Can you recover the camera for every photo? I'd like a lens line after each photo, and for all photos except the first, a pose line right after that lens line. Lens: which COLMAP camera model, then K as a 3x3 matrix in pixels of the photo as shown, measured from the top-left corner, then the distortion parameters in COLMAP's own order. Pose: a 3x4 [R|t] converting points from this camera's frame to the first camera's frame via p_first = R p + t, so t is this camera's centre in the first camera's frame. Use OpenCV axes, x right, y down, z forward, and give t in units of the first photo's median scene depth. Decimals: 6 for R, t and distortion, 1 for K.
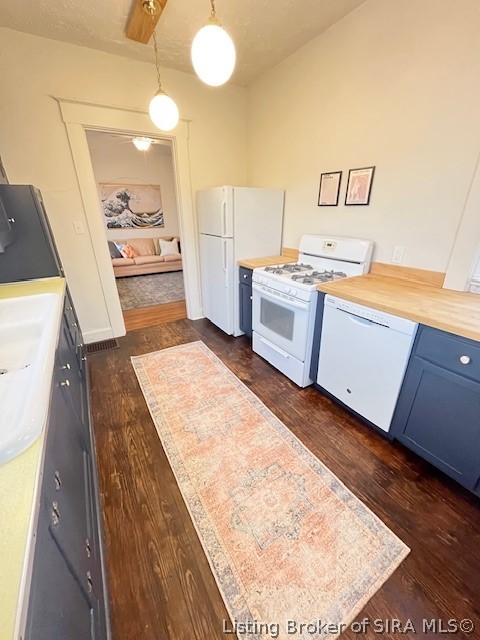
lens RADIAL K [[257.9, 0, 240.4], [0, 257.9, 320.3], [0, 0, 1]] dist [-0.001065, 0.000378]
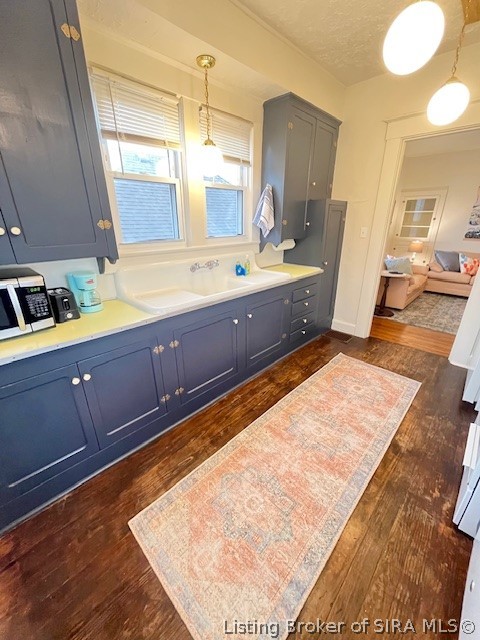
lens RADIAL K [[257.9, 0, 240.9], [0, 257.9, 321.1], [0, 0, 1]] dist [-0.001065, 0.000378]
pose [[0.259347, 0.362178, -0.895302, 0.470591], [-0.380693, 0.890300, 0.249878, -0.106364], [0.887588, 0.276030, 0.368775, 0.245773]]
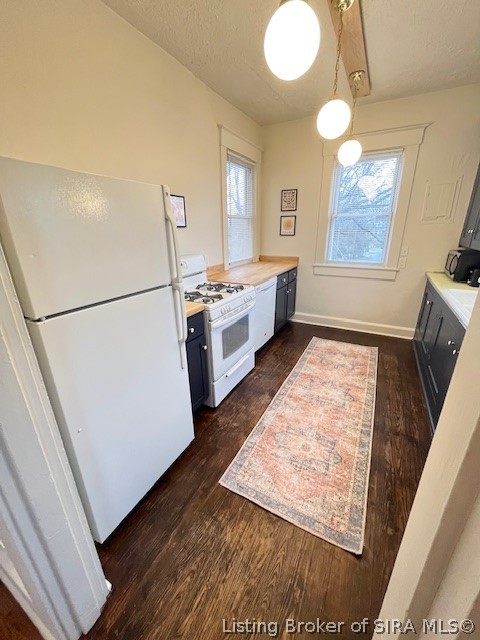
lens RADIAL K [[257.9, 0, 241.8], [0, 257.9, 318.2], [0, 0, 1]] dist [-0.001065, 0.000378]
pose [[-0.517297, -0.269576, 0.812239, -0.703362], [0.354478, 0.796356, 0.490064, -0.575142], [-0.778941, 0.541429, -0.316394, 1.335382]]
